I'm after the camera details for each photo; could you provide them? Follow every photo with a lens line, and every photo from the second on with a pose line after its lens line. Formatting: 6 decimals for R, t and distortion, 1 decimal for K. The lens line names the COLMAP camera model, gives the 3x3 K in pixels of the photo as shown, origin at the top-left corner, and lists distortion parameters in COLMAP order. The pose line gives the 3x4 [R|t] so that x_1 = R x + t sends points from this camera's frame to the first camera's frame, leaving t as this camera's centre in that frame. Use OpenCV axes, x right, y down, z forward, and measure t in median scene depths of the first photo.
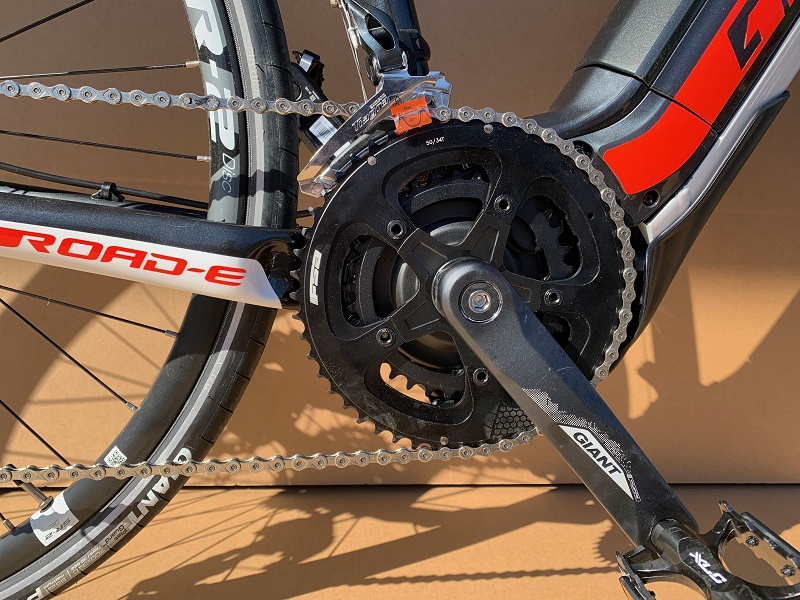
lens RADIAL K [[615.9, 0, 398.9], [0, 615.9, 282.6], [0, 0, 1]] dist [0.026220, -0.023294]
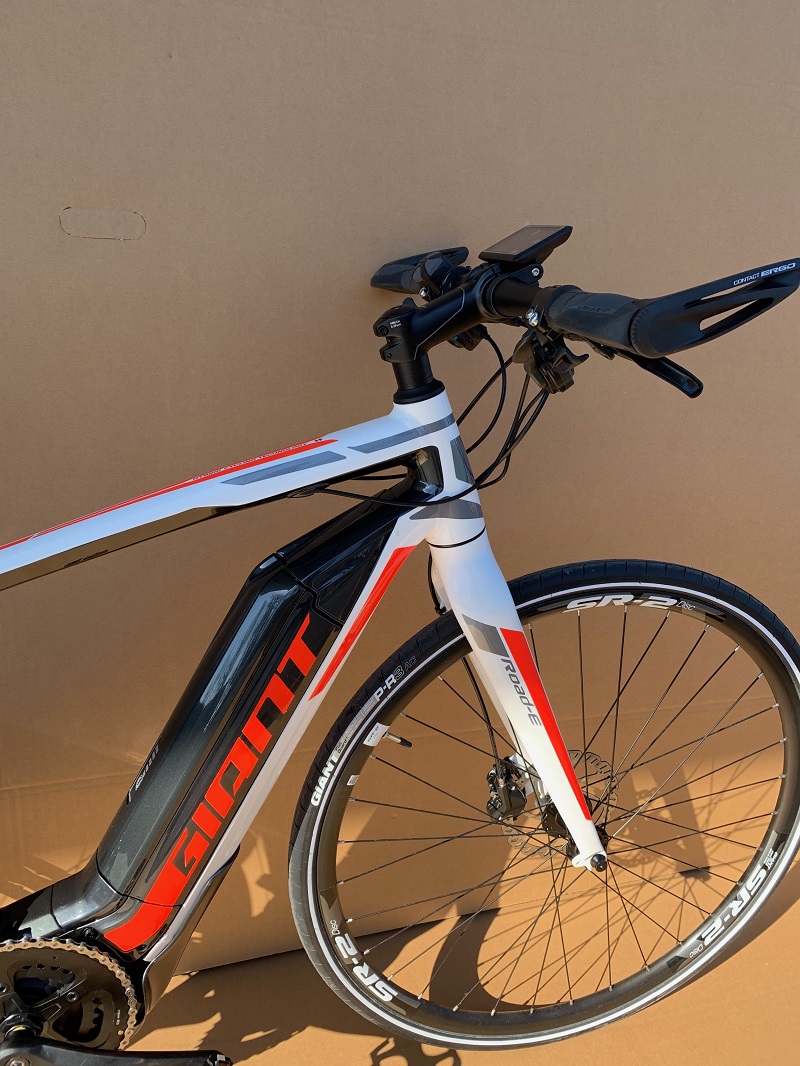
lens RADIAL K [[820.6, 0, 392.7], [0, 820.6, 532.4], [0, 0, 1]] dist [0.026220, -0.023294]
pose [[0.971369, -0.087509, 0.220870, 0.615317], [0.048970, 0.983476, 0.174290, -1.411571], [-0.232472, -0.158484, 0.959604, -0.914427]]
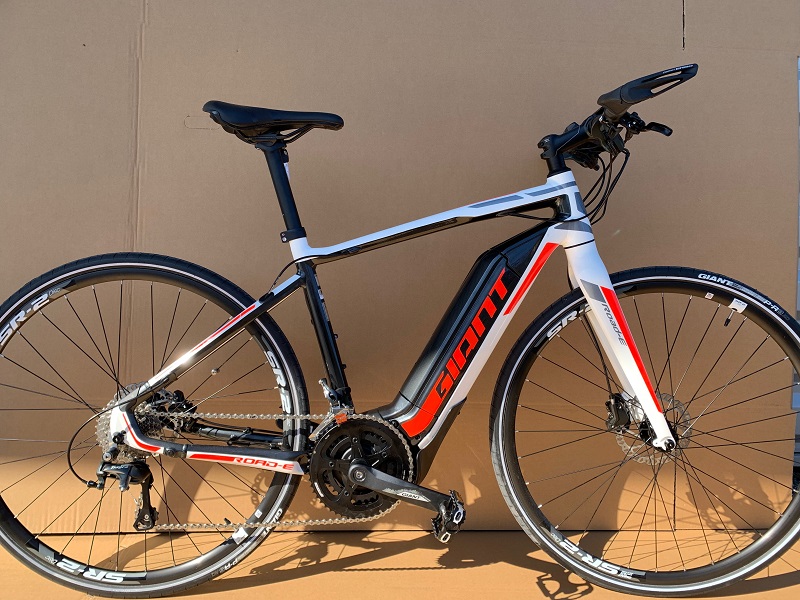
lens RADIAL K [[615.9, 0, 403.8], [0, 615.9, 303.7], [0, 0, 1]] dist [0.026220, -0.023294]
pose [[0.997576, -0.024161, -0.065259, 0.527055], [0.019267, 0.997027, -0.074599, -0.555437], [0.066867, 0.073161, 0.995076, -2.119145]]
